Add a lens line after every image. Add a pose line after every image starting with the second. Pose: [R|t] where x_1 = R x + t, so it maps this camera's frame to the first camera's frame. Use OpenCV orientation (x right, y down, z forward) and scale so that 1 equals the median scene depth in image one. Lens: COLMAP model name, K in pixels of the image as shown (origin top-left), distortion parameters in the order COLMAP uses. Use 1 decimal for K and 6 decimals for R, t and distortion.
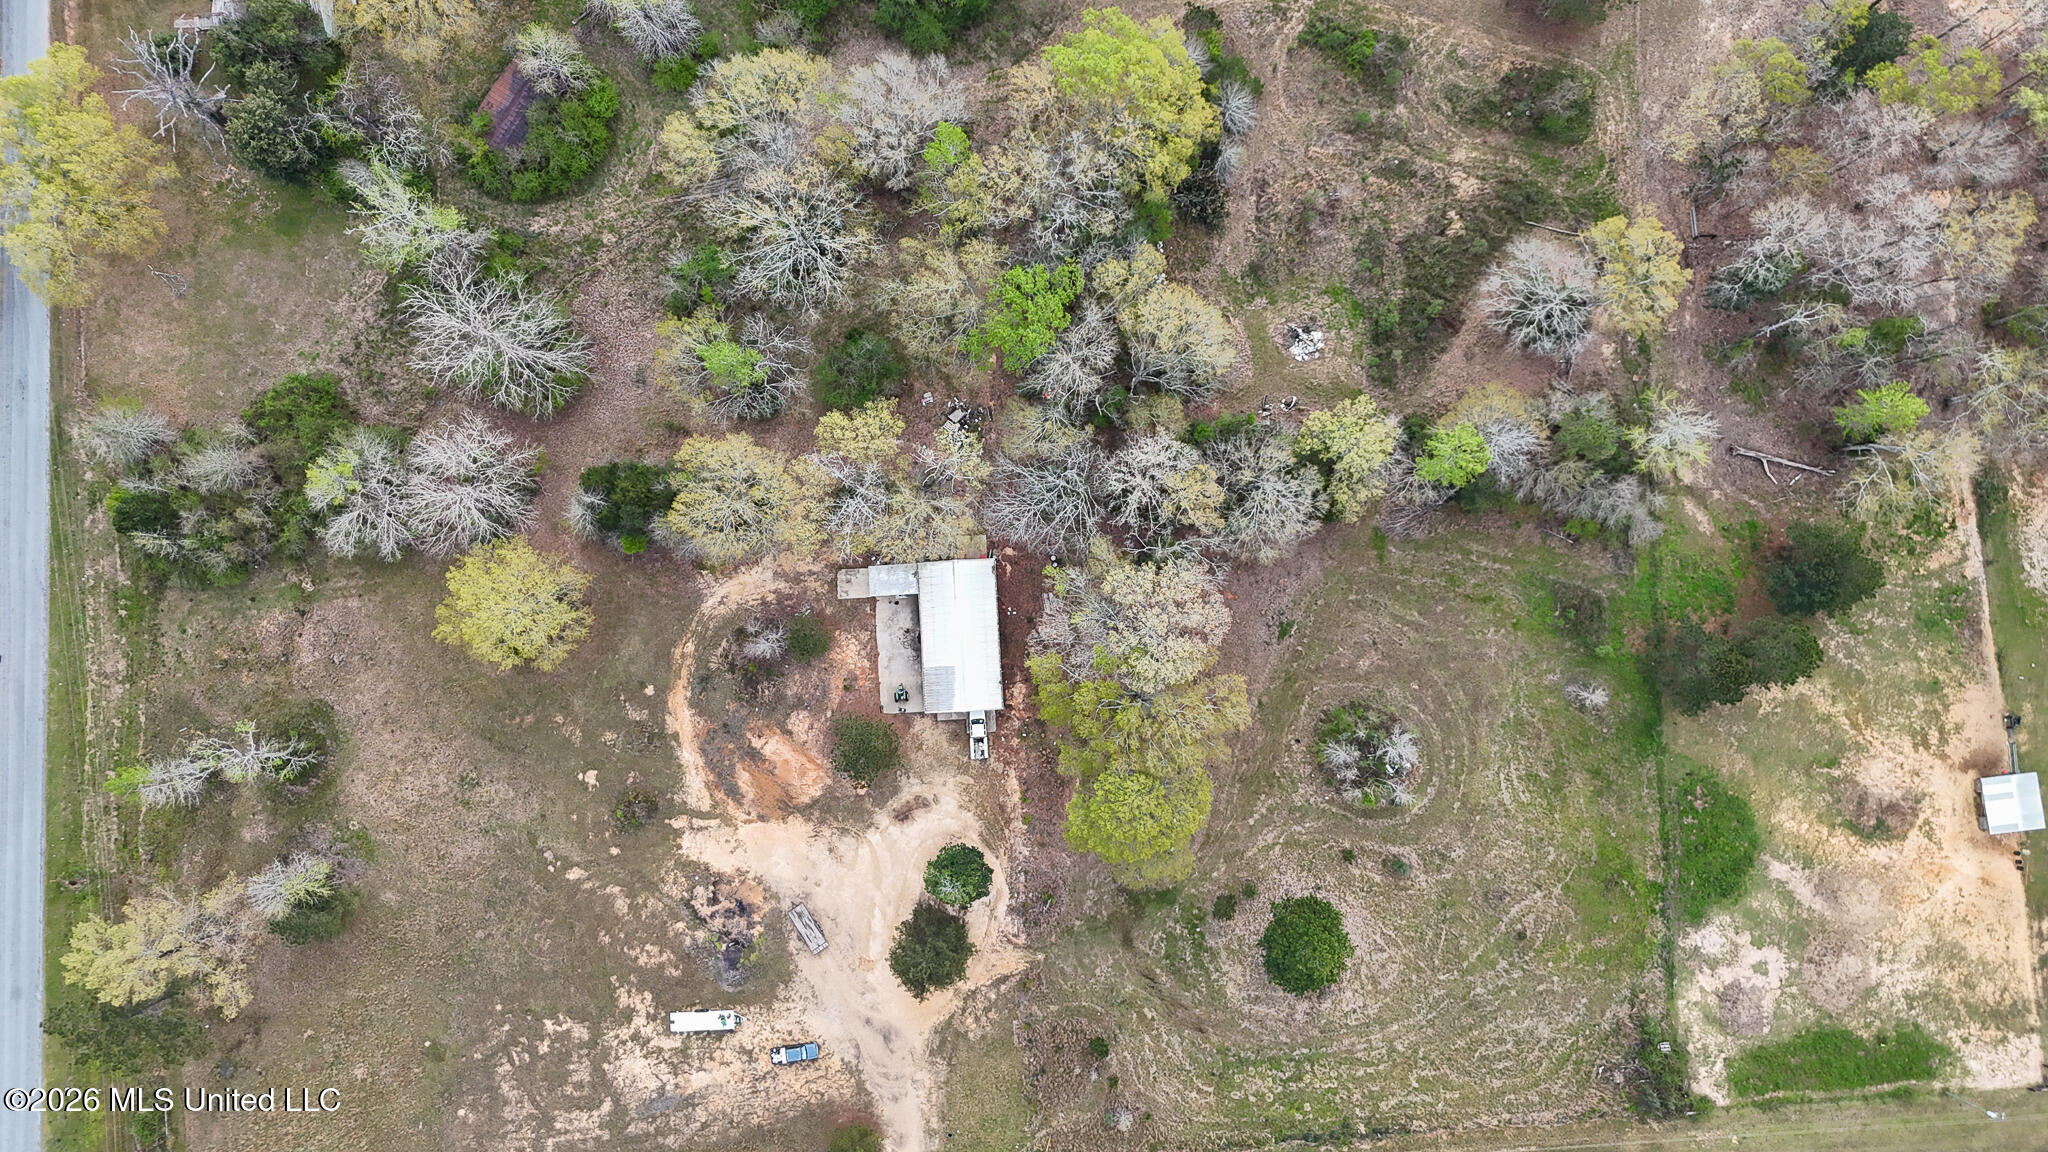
lens RADIAL K [[1494.2, 0, 1024.8], [0, 1494.2, 580.9], [0, 0, 1]] dist [0.072397, -0.061013]
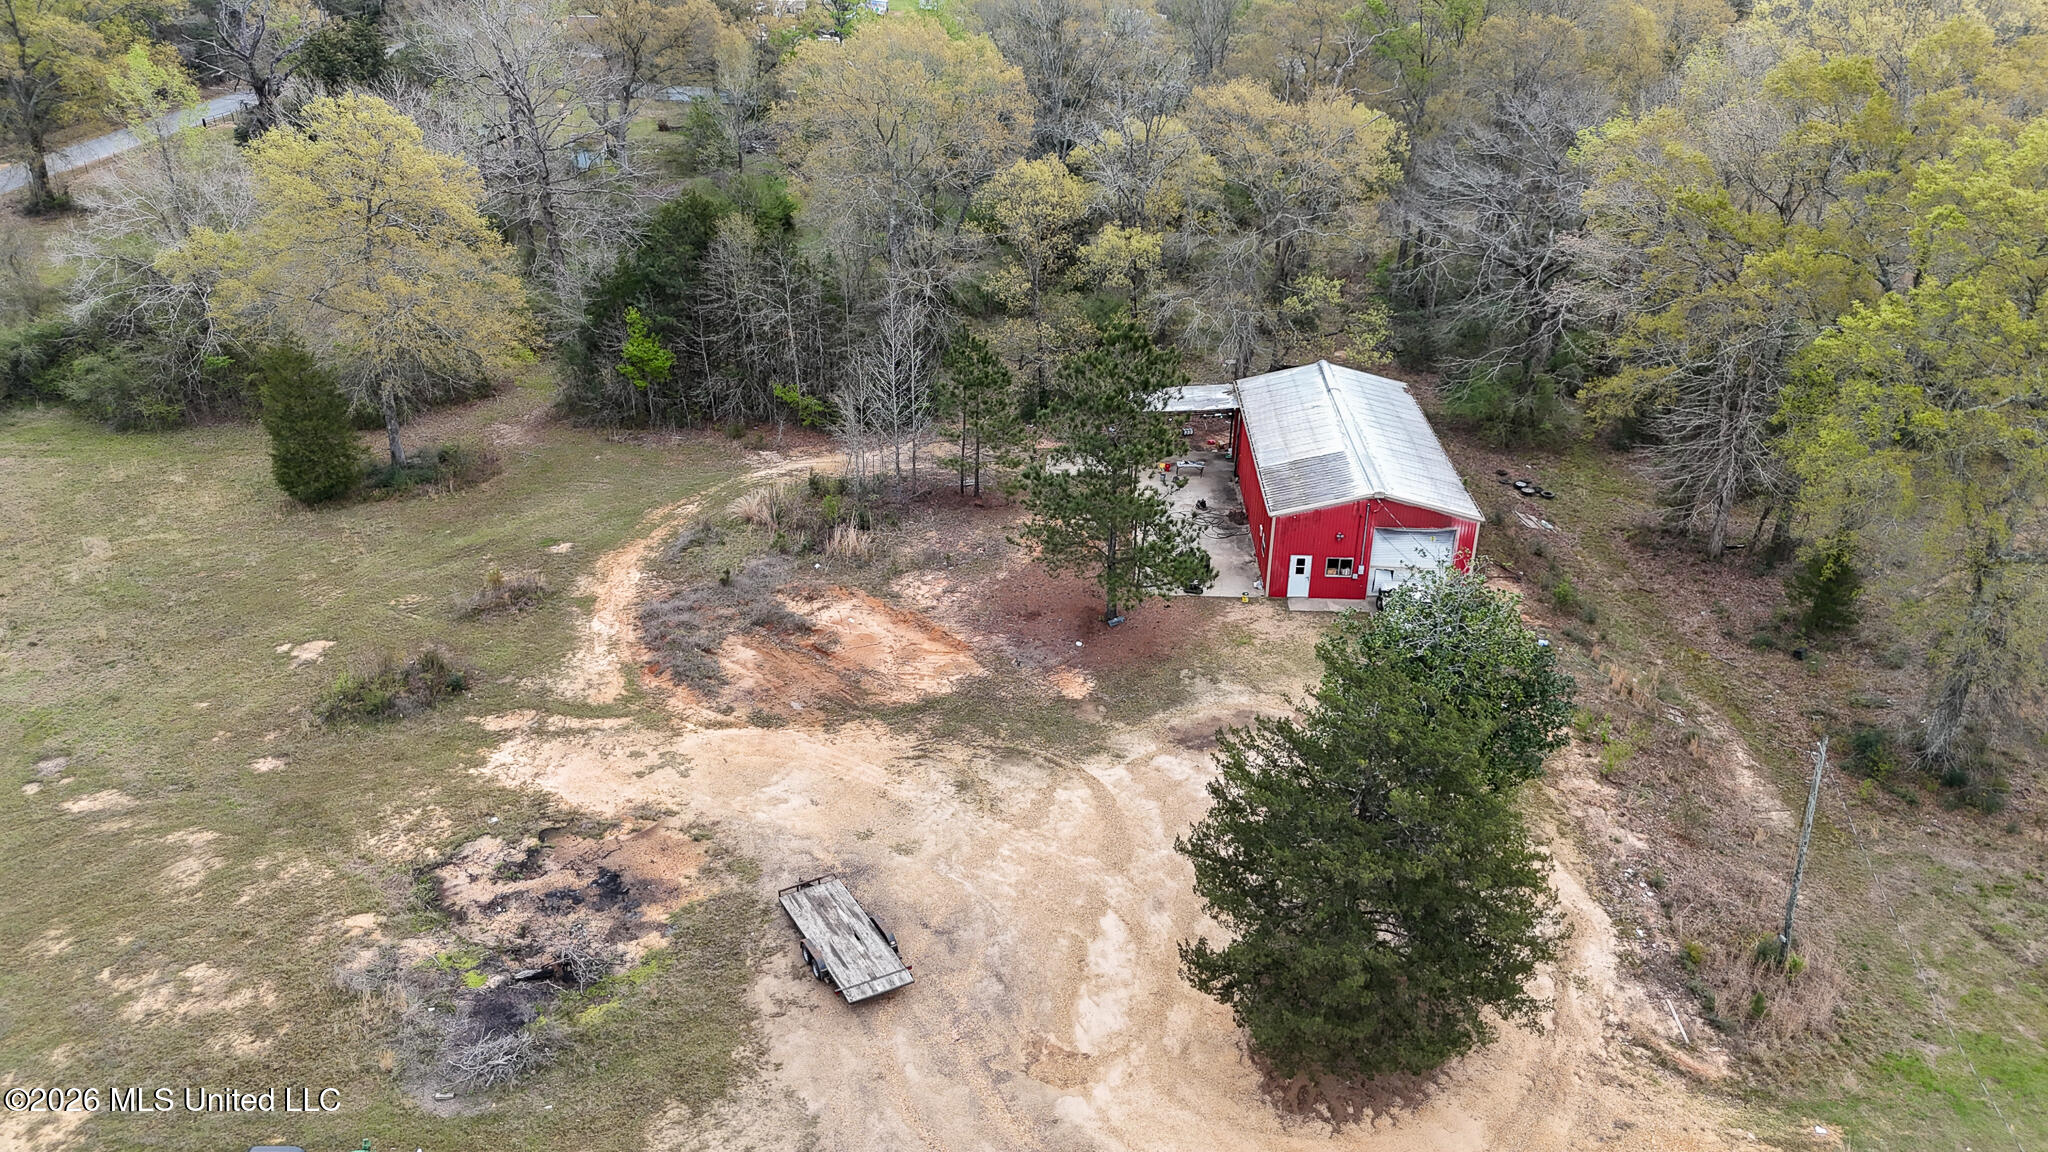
lens RADIAL K [[1509.9, 0, 1024.9], [0, 1509.9, 573.1], [0, 0, 1]] dist [0.061659, -0.040679]
pose [[0.995400, 0.064598, -0.070758, -0.098378], [-0.093106, 0.477971, -0.873427, 0.423396], [-0.022601, 0.875997, 0.481786, 0.815823]]
